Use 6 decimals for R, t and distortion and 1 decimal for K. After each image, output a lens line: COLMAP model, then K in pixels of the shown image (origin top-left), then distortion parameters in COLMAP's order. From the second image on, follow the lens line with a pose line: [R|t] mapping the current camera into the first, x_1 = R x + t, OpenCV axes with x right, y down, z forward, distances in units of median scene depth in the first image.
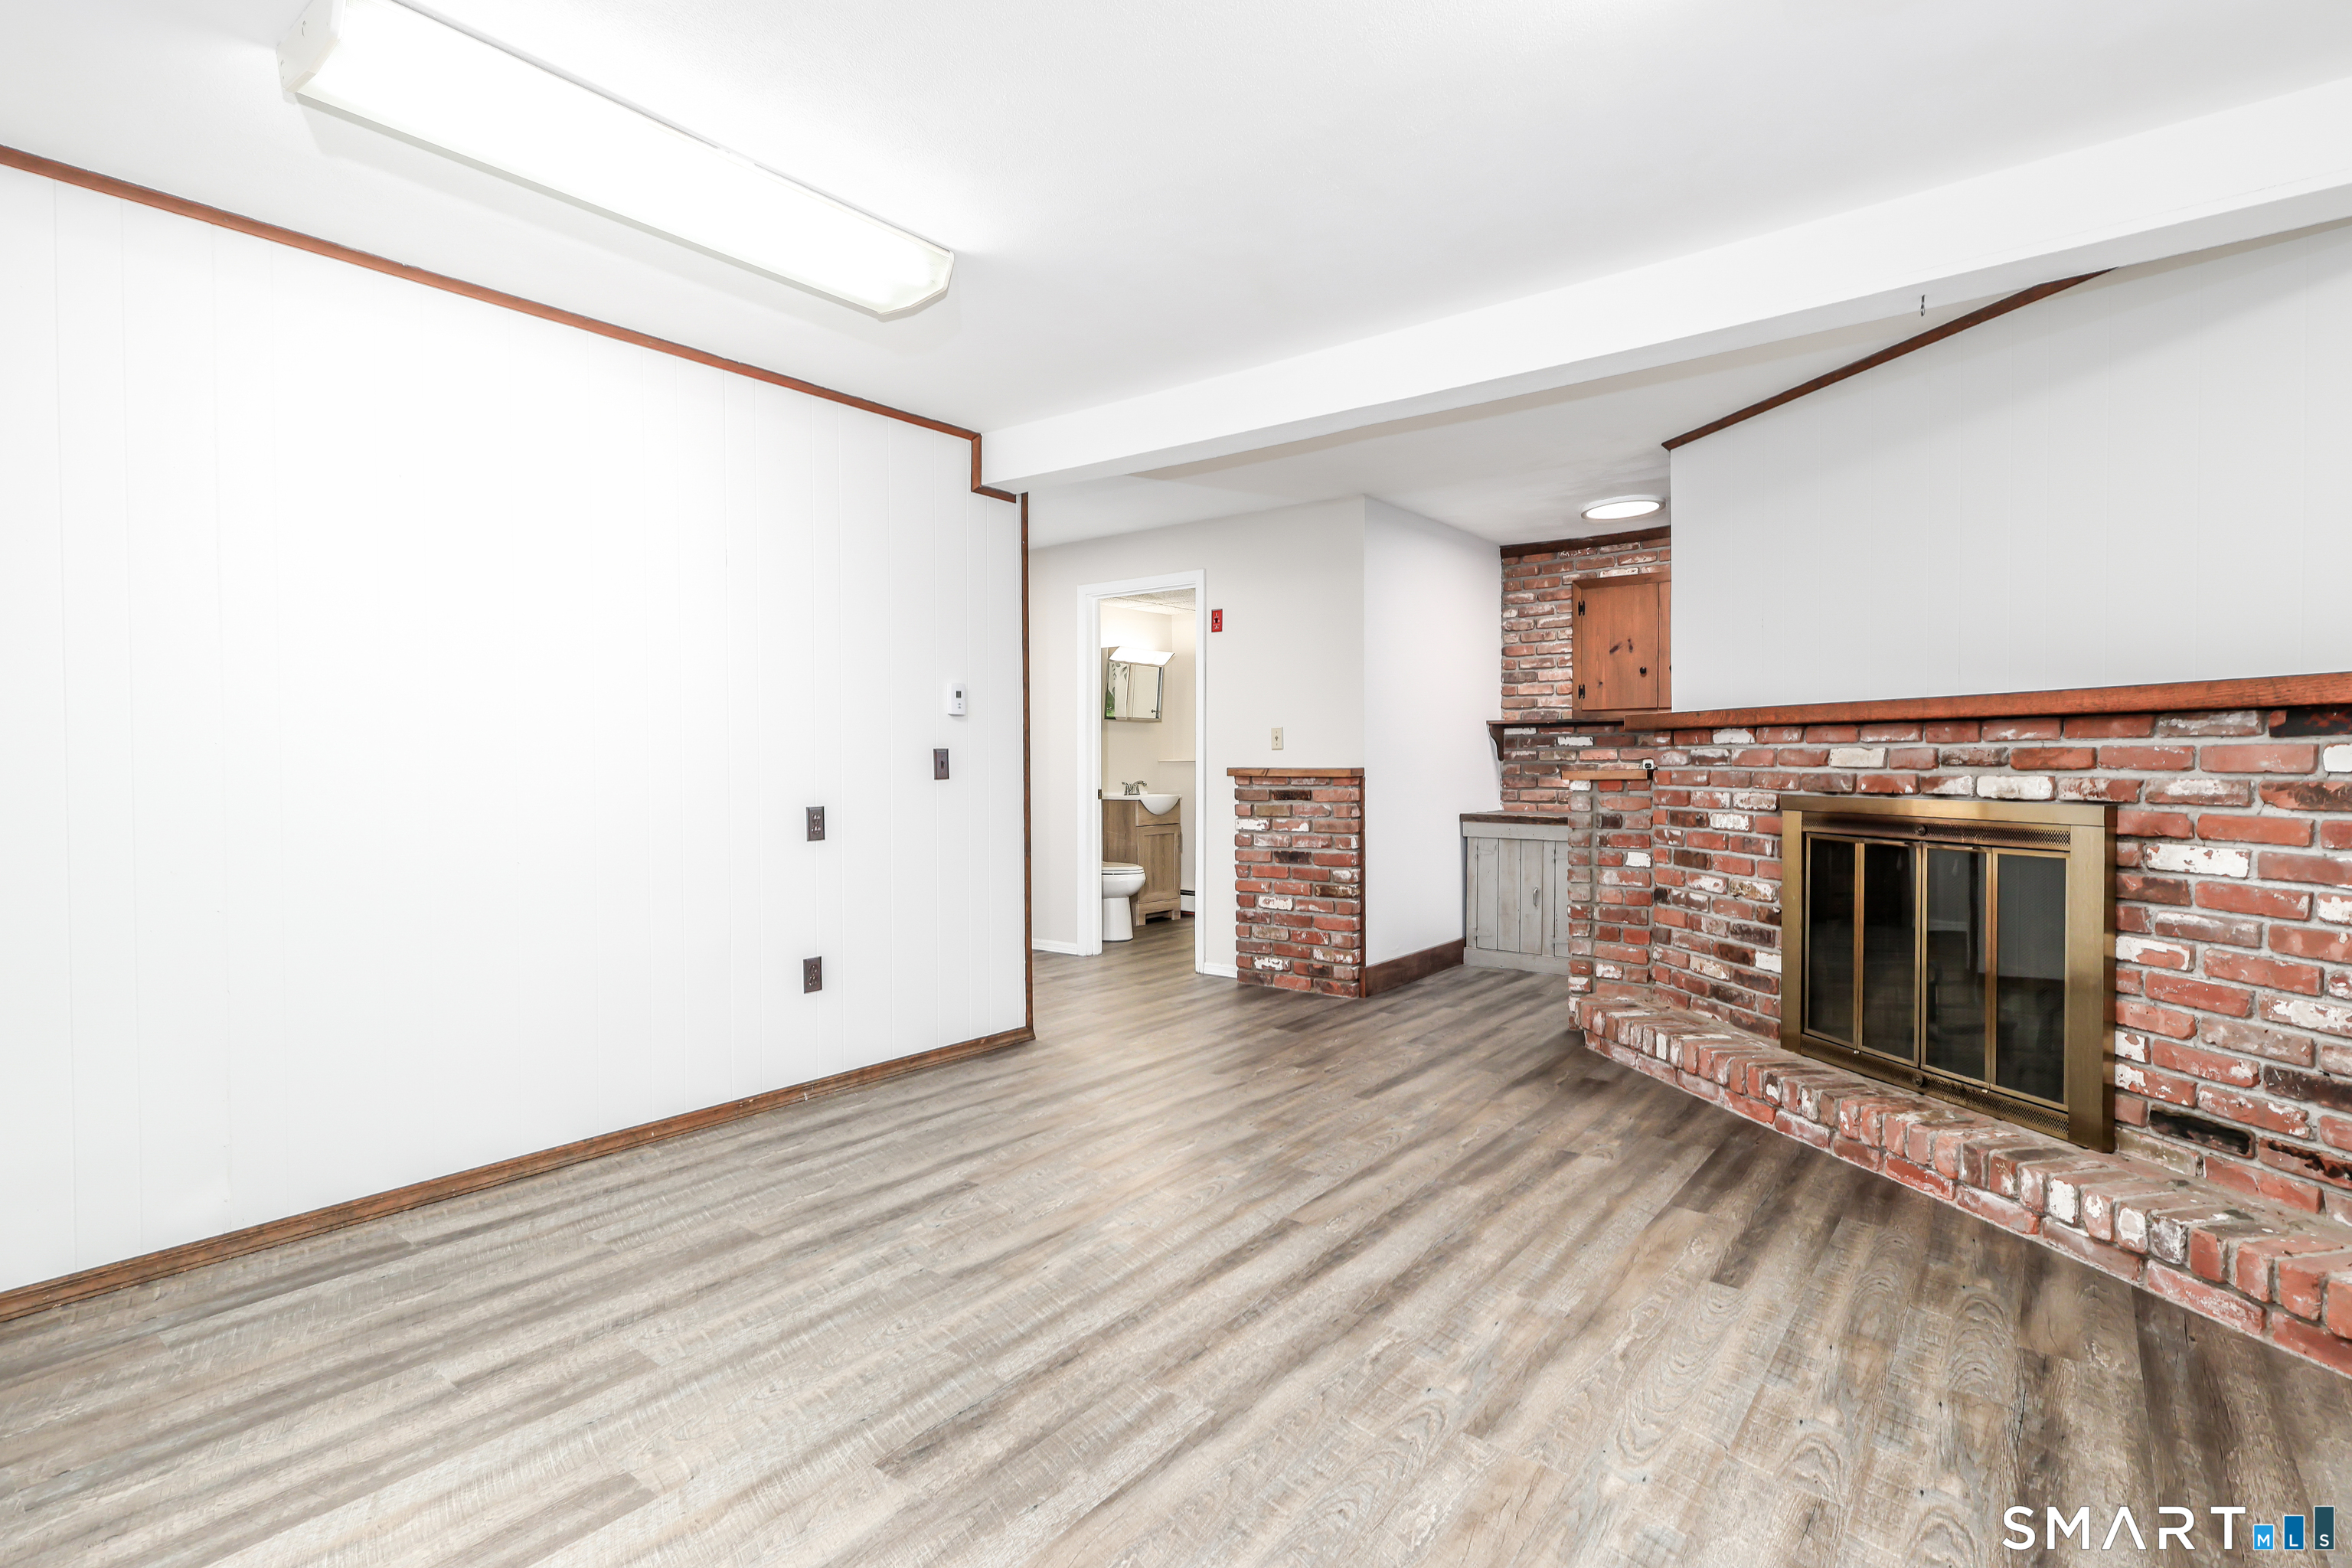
lens RADIAL K [[1111.3, 0, 1167.6], [0, 1111.3, 746.0], [0, 0, 1]] dist [-0.000317, 0.000993]
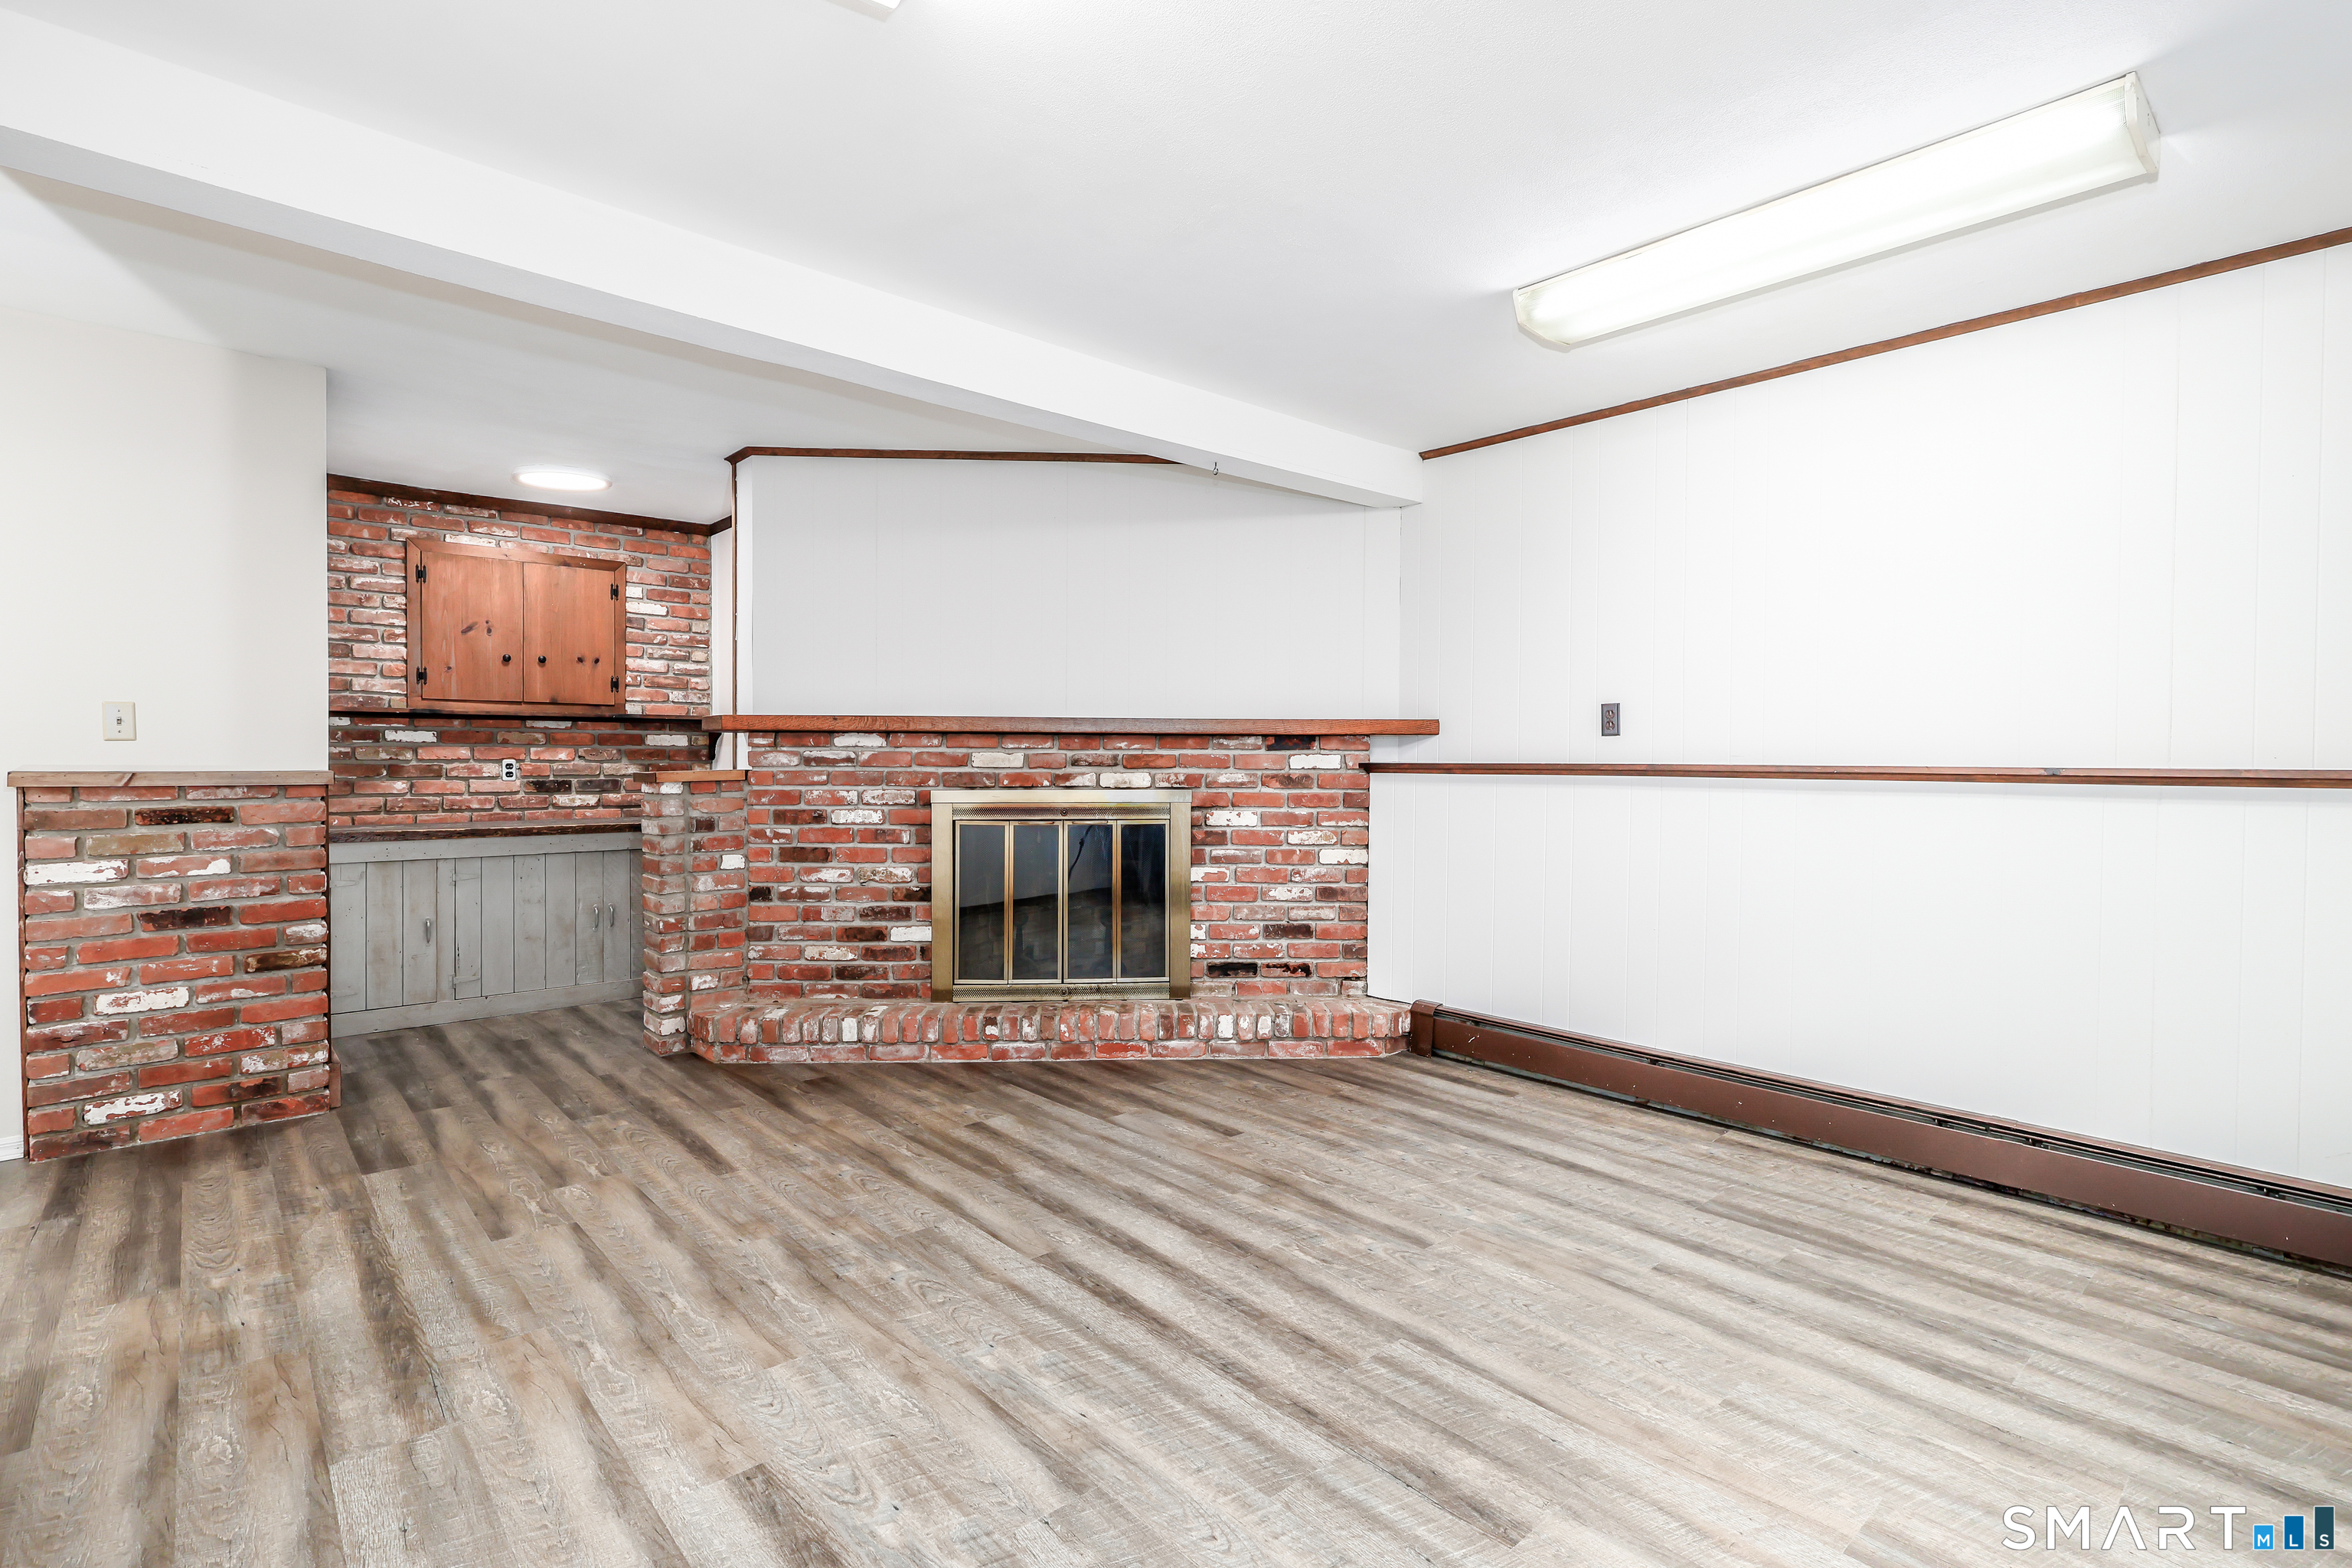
lens RADIAL K [[1111.3, 0, 1167.6], [0, 1111.3, 746.0], [0, 0, 1]] dist [-0.000317, 0.000993]
pose [[0.172196, 0.015609, 0.984939, -0.621037], [-0.016261, 0.999783, -0.013001, 0.007992], [-0.984928, -0.013777, 0.172413, 0.580288]]
